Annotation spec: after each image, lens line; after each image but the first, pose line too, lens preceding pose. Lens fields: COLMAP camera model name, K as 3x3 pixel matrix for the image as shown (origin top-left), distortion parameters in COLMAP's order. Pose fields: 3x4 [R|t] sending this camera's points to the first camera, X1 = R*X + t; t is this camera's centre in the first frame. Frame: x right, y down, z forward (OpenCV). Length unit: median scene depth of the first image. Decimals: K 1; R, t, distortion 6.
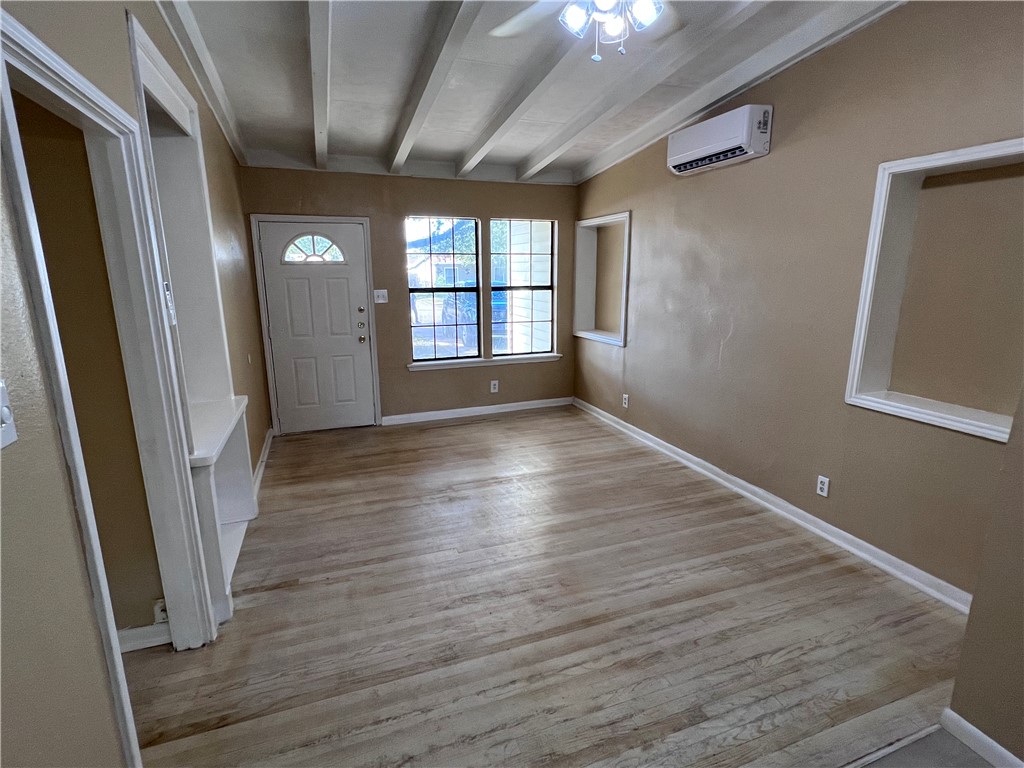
lens RADIAL K [[509.7, 0, 512.0], [0, 509.7, 384.0], [0, 0, 1]] dist [-0.001466, 0.000204]
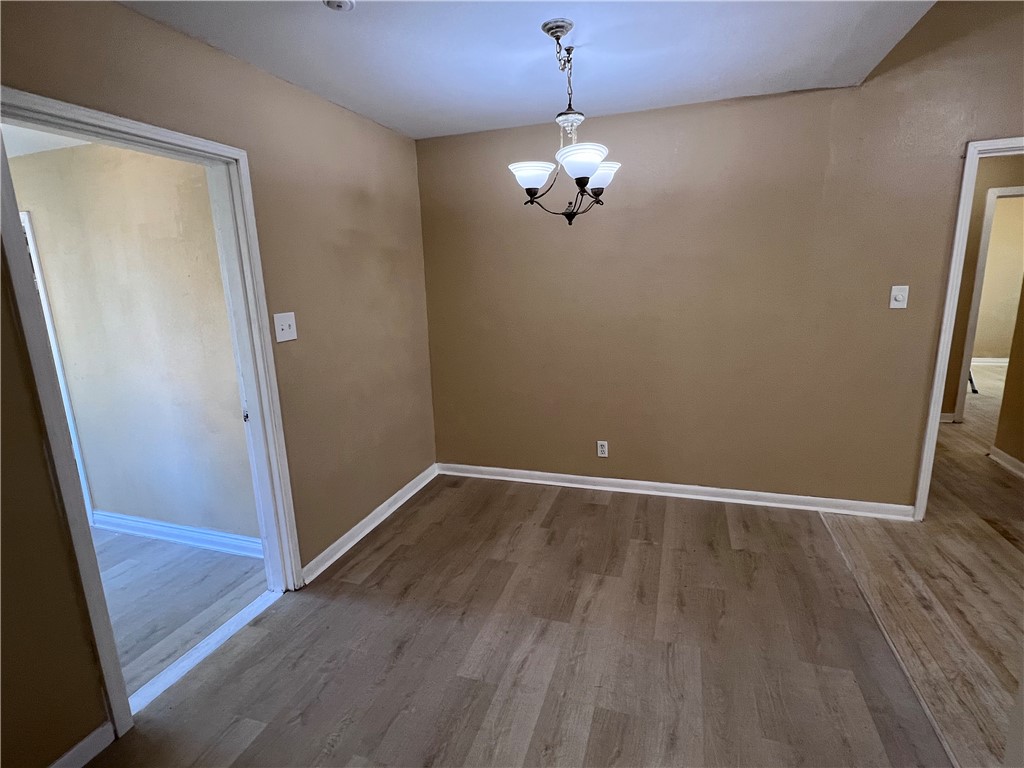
lens RADIAL K [[511.6, 0, 512.9], [0, 511.6, 383.4], [0, 0, 1]] dist [-0.000360, 0.000210]
pose [[-0.624718, 0.189620, -0.757477, 1.058917], [-0.133710, 0.929762, 0.343023, -0.073599], [0.769317, 0.315575, -0.555485, 0.403302]]
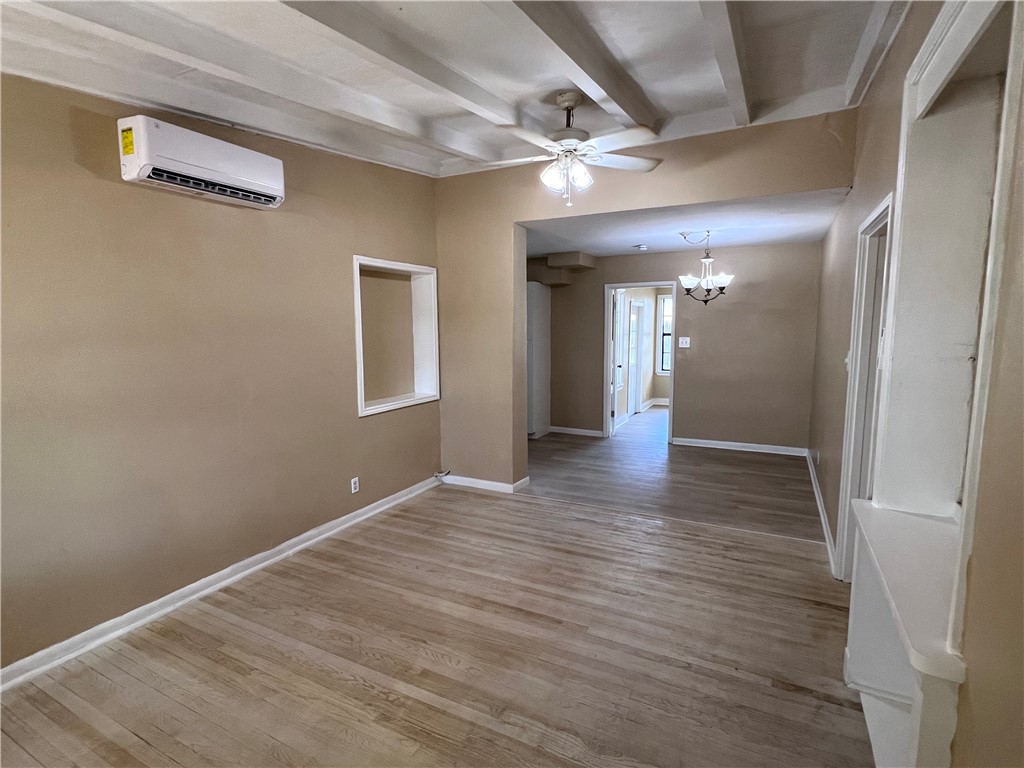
lens RADIAL K [[513.2, 0, 511.1], [0, 513.2, 381.9], [0, 0, 1]] dist [-0.001450, -0.000394]
pose [[-0.672525, -0.074675, 0.736297, -0.758694], [0.171516, 0.952083, 0.253221, -0.393441], [-0.719925, 0.296584, -0.627492, 1.794512]]
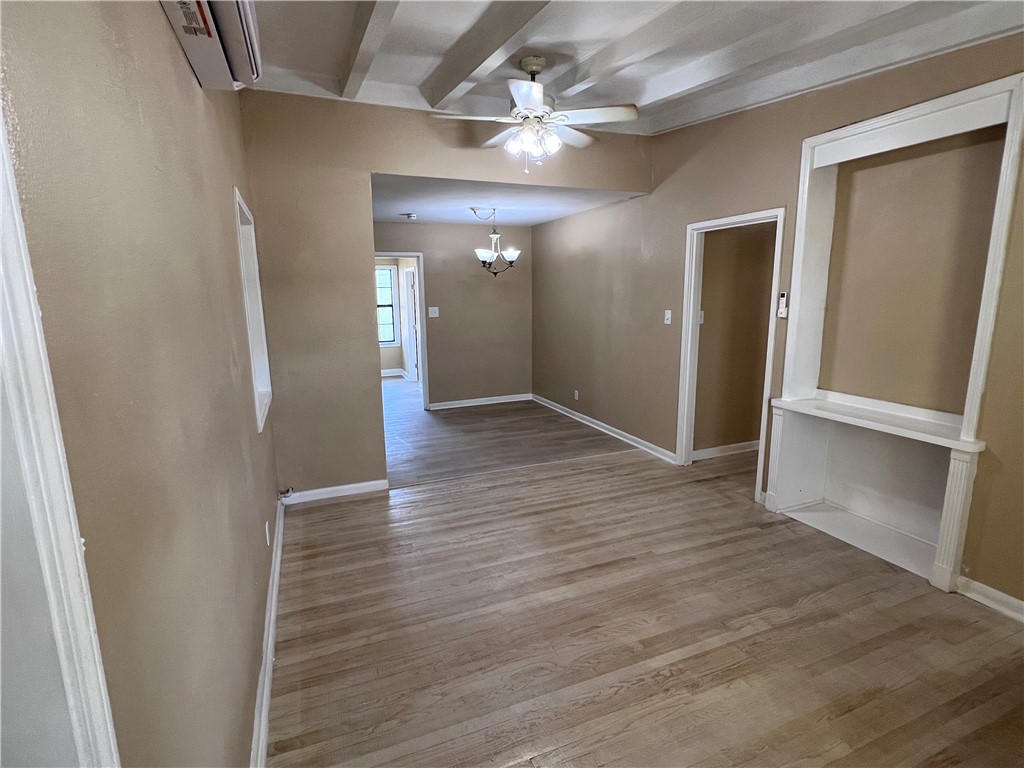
lens RADIAL K [[511.6, 0, 512.9], [0, 511.6, 383.4], [0, 0, 1]] dist [-0.000360, 0.000210]
pose [[-0.999220, 0.024040, -0.031326, 0.243629], [0.010012, 0.921637, 0.387923, -0.477426], [0.038197, 0.387307, -0.921159, 2.140572]]
